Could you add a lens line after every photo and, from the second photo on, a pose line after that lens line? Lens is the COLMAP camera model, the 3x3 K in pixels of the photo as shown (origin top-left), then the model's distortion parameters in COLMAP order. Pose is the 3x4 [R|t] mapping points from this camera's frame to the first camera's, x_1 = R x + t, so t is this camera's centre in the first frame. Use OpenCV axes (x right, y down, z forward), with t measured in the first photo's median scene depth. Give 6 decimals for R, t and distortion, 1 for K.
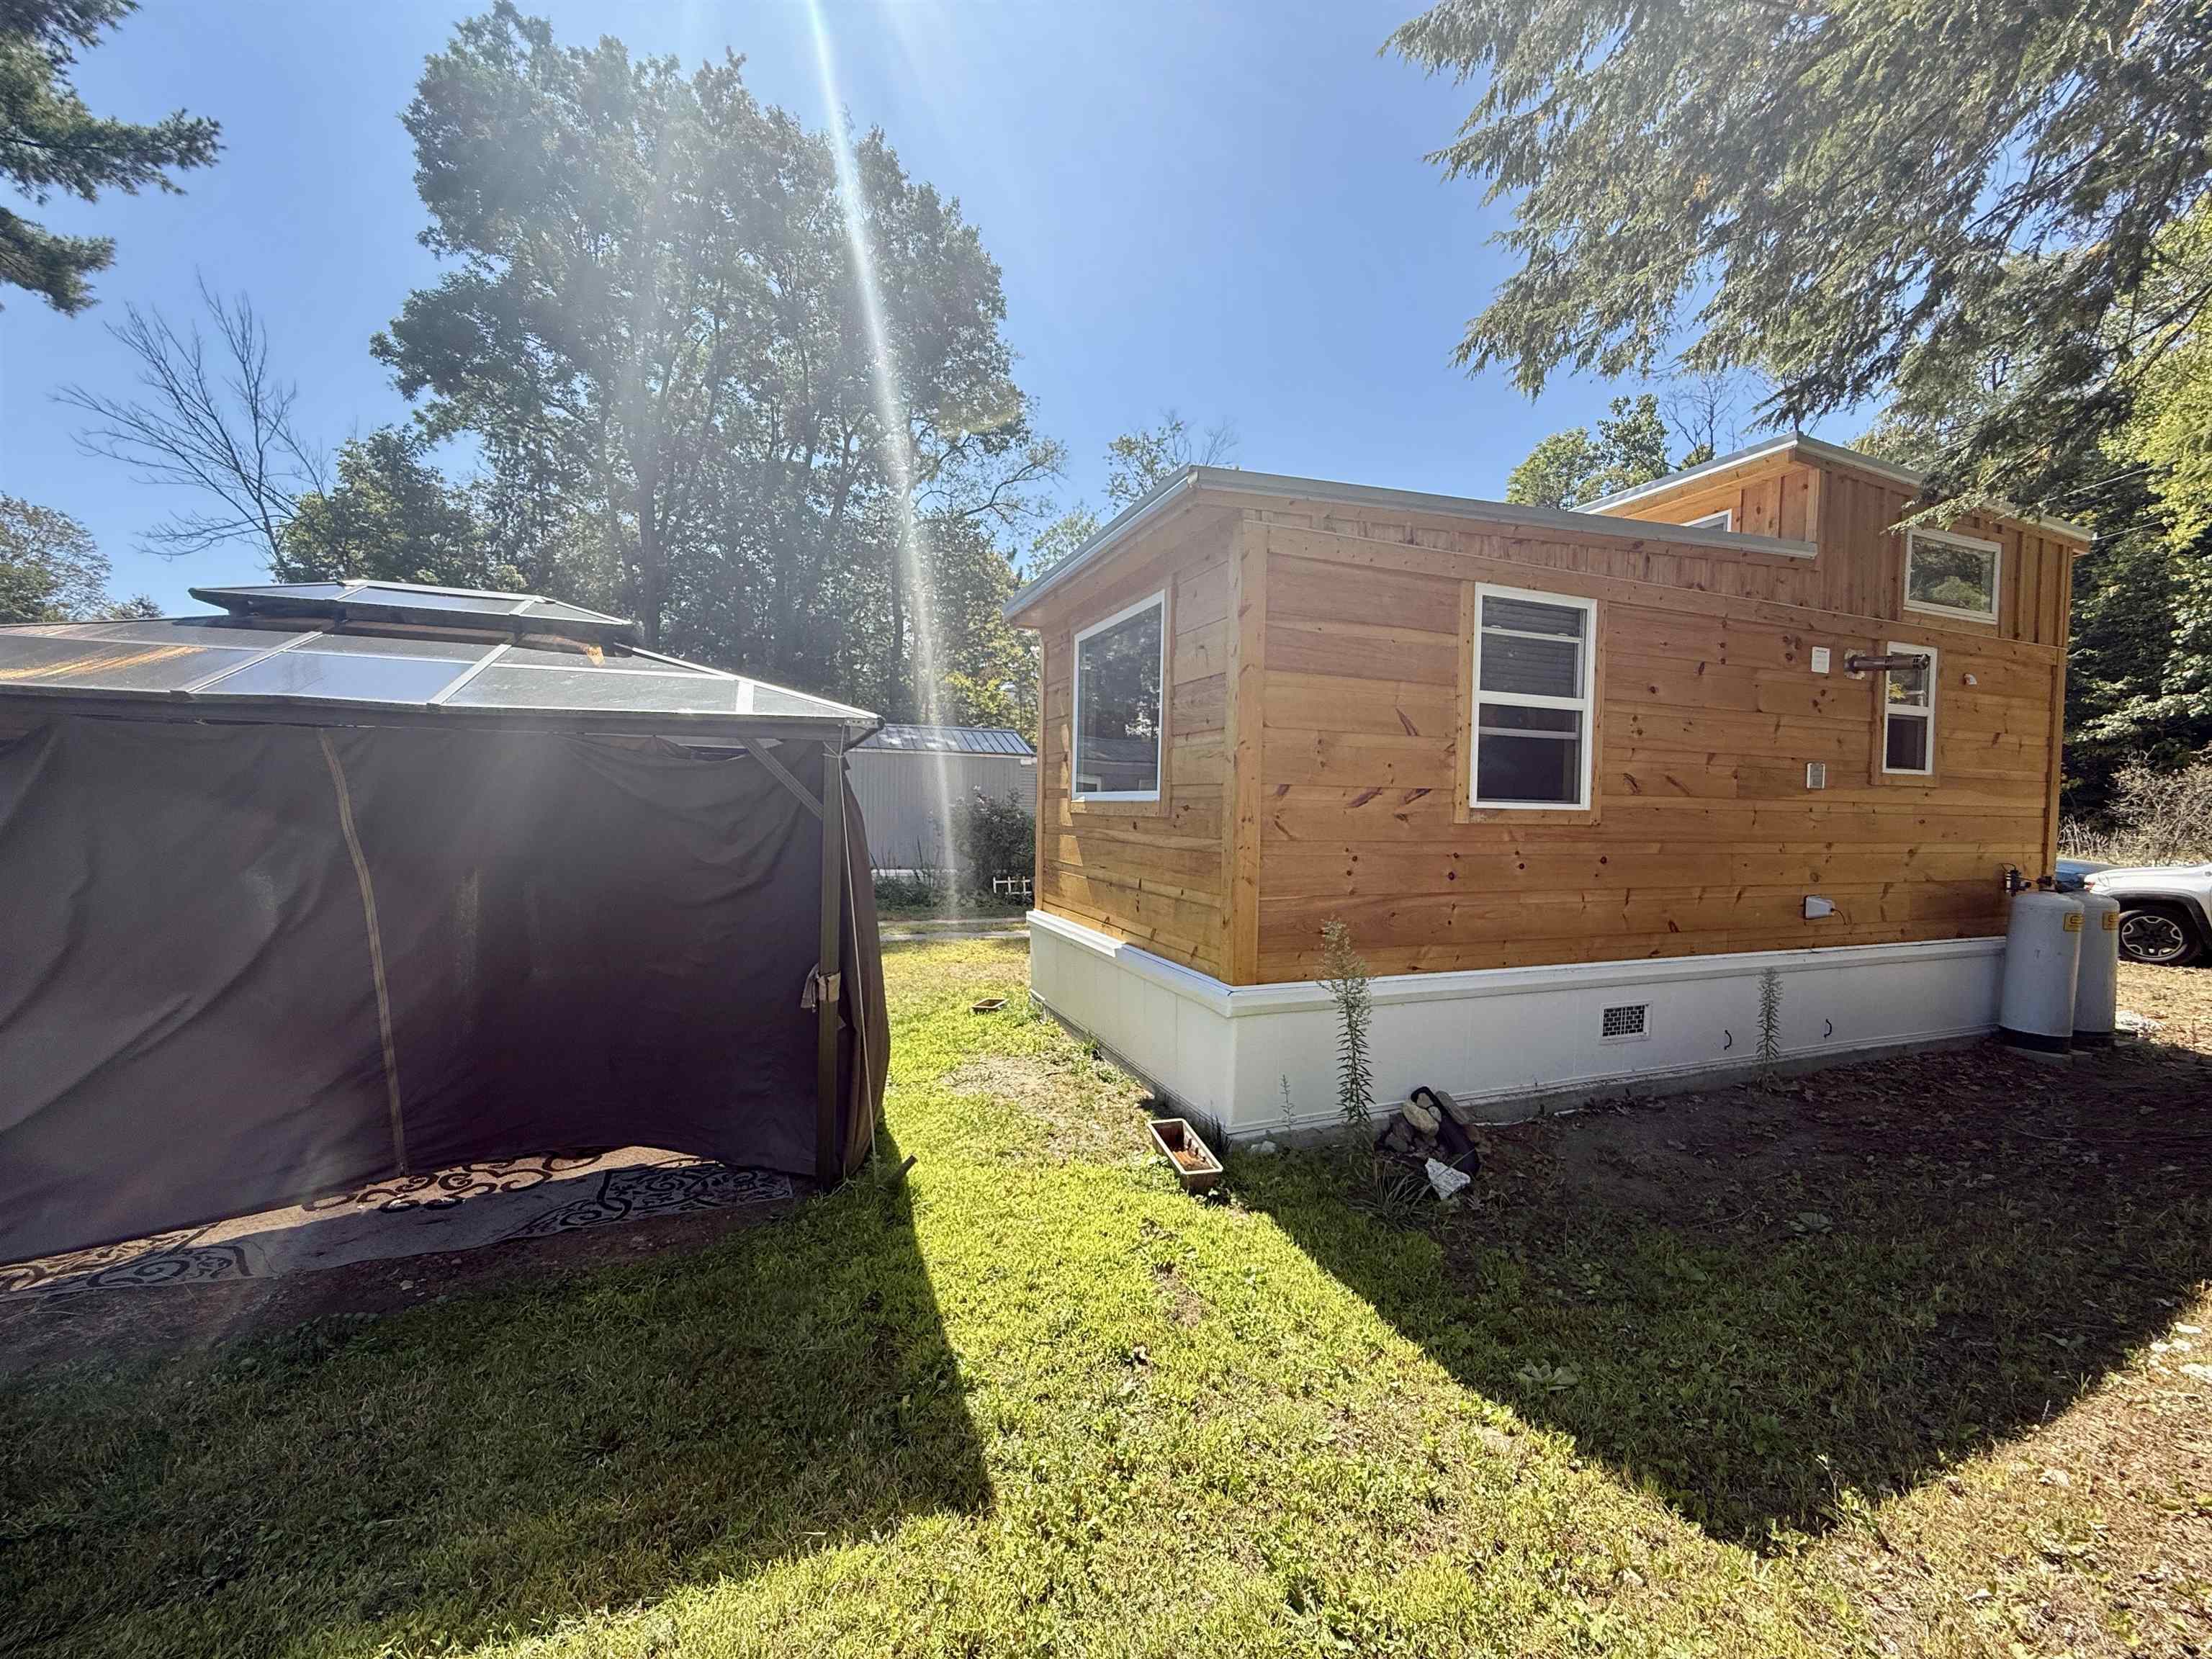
lens RADIAL K [[882.8, 0, 1103.1], [0, 882.8, 833.2], [0, 0, 1]] dist [-0.000202, 0.000701]
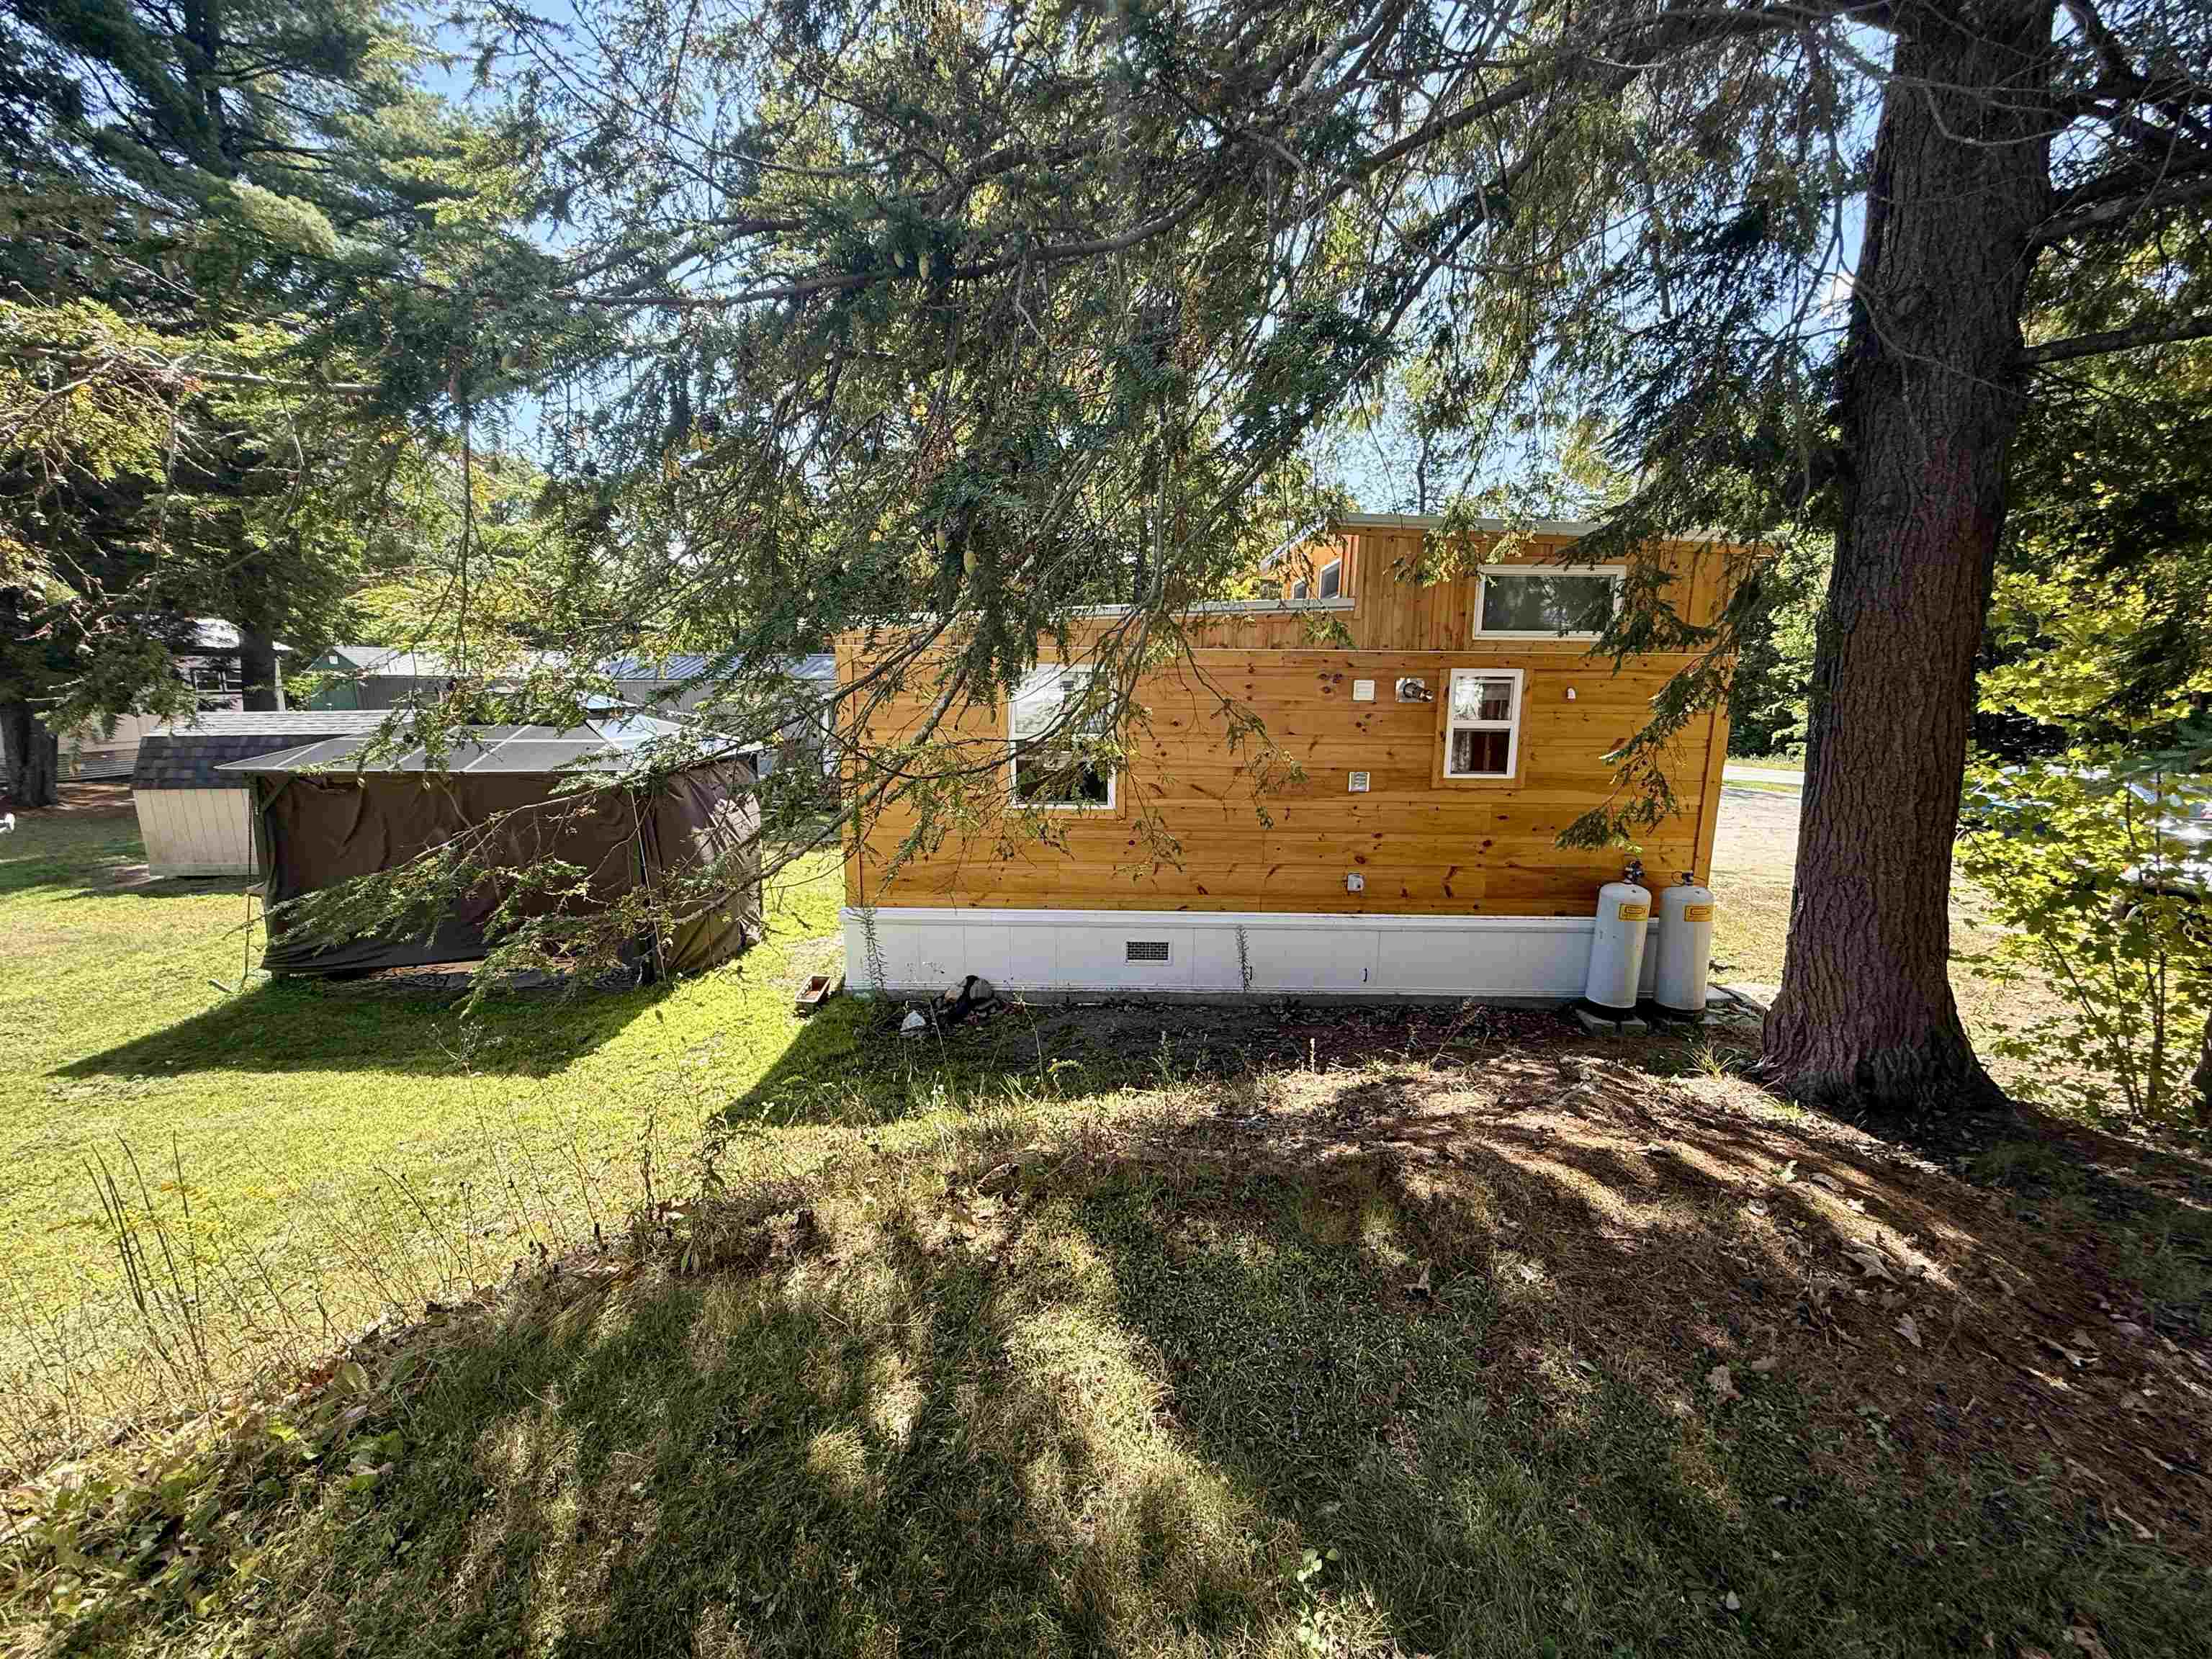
lens RADIAL K [[882.8, 0, 1103.1], [0, 882.8, 833.2], [0, 0, 1]] dist [-0.000202, 0.000701]
pose [[0.922456, 0.056994, -0.381872, 1.035377], [-0.005348, 0.990836, 0.134963, -0.173861], [0.386065, -0.122456, 0.914308, -0.338100]]
